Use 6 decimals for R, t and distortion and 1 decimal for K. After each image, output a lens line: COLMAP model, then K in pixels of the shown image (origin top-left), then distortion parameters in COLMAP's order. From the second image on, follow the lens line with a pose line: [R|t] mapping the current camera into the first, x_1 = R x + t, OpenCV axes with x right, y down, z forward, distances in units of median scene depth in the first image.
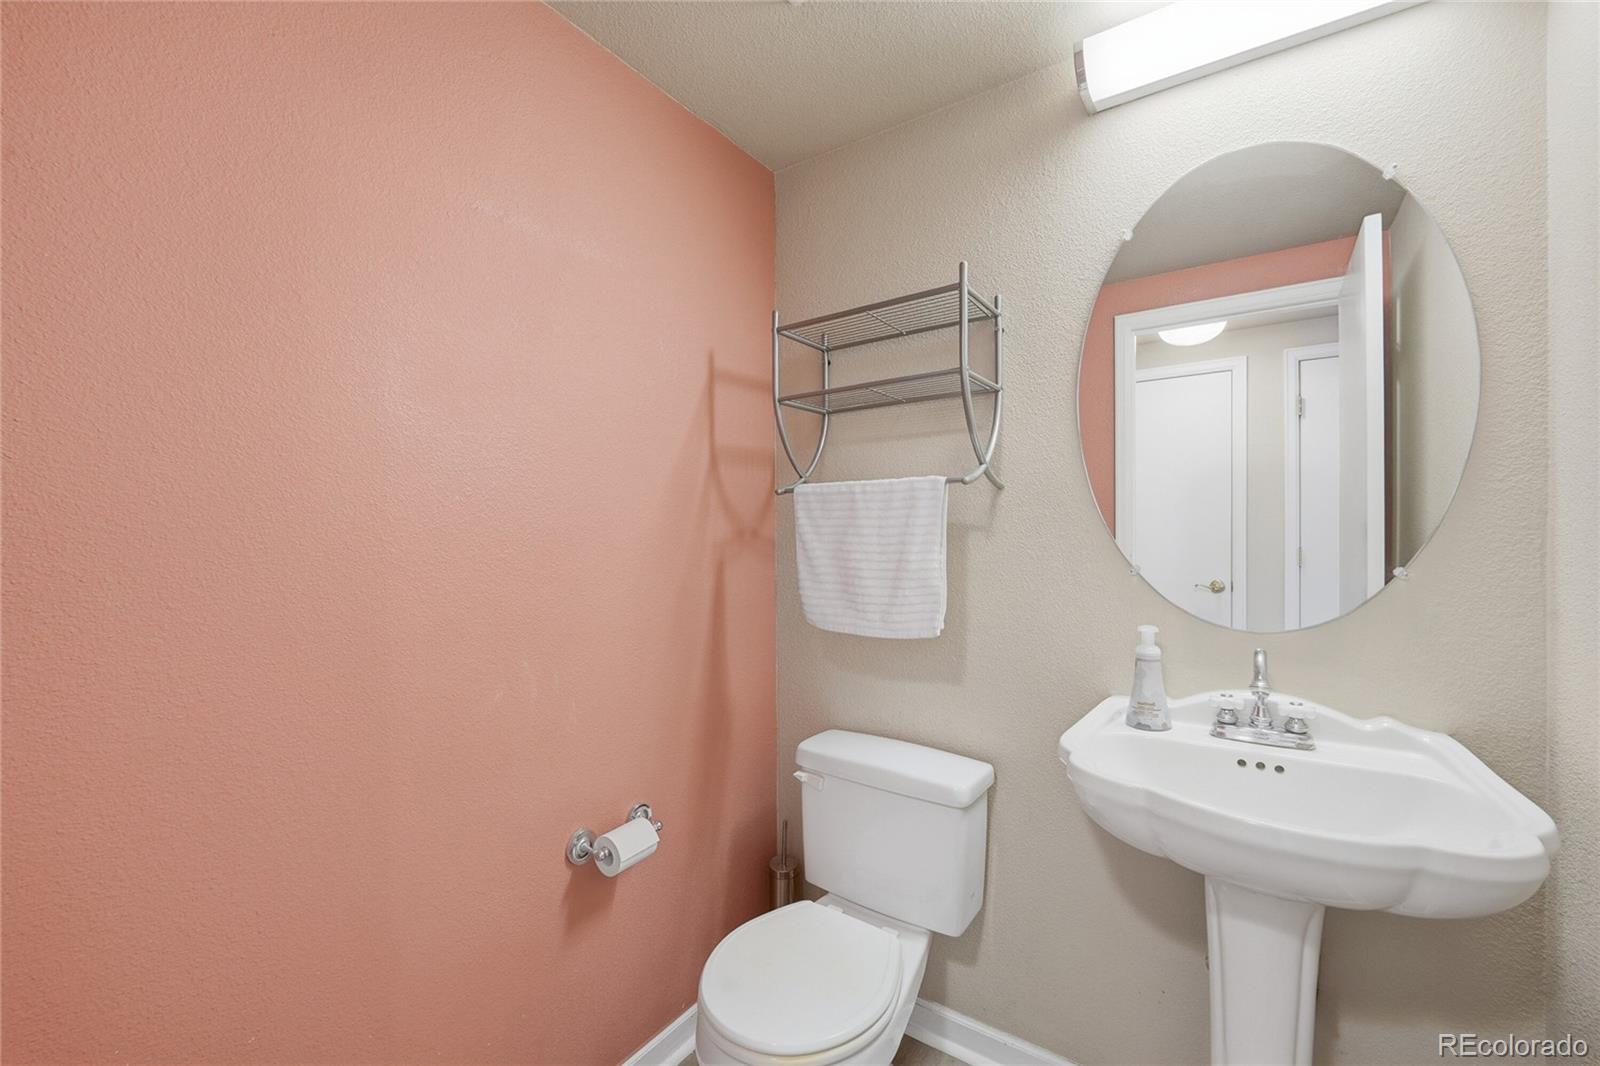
lens RADIAL K [[659.0, 0, 797.3], [0, 659.0, 535.0], [0, 0, 1]] dist [-0.009920, -0.000038]
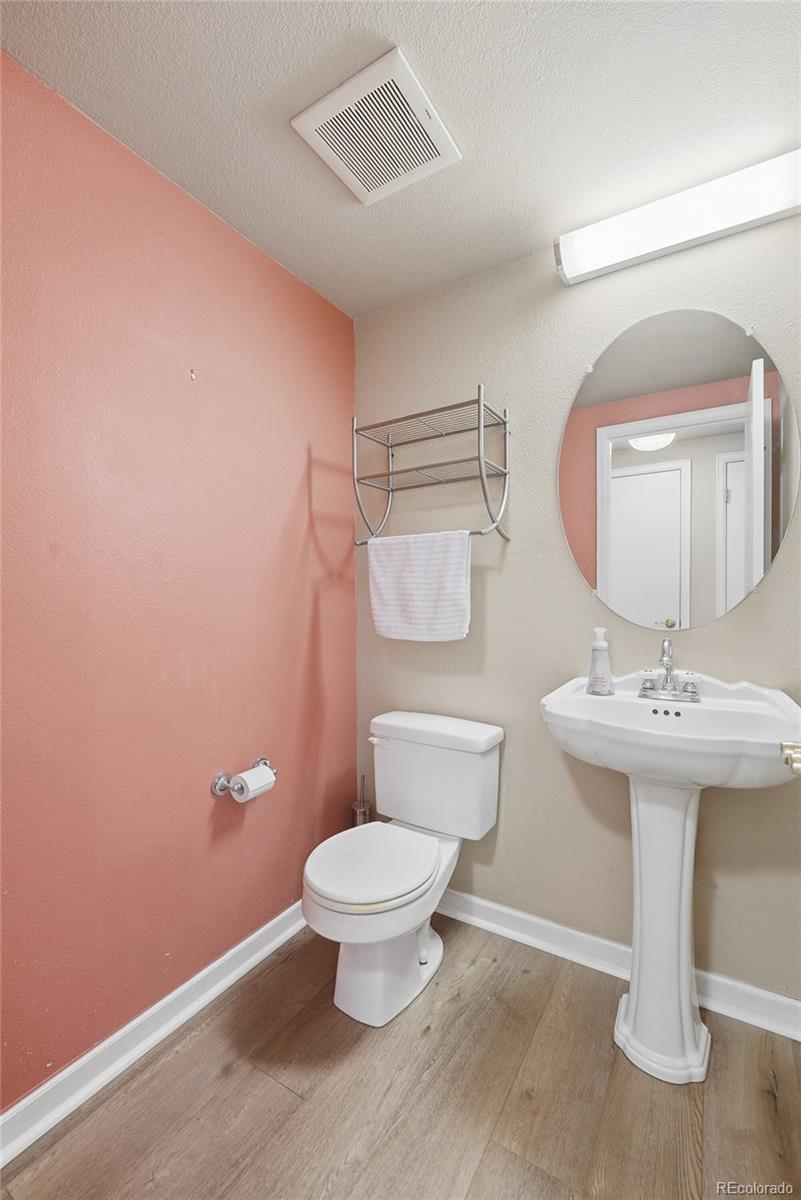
lens RADIAL K [[494.2, 0, 402.0], [0, 494.2, 602.0], [0, 0, 1]] dist [-0.009920, -0.000038]
pose [[0.998351, -0.003703, 0.057278, 0.008396], [0.002693, 0.999840, 0.017707, 0.048370], [-0.057334, -0.017523, 0.998201, -0.096817]]
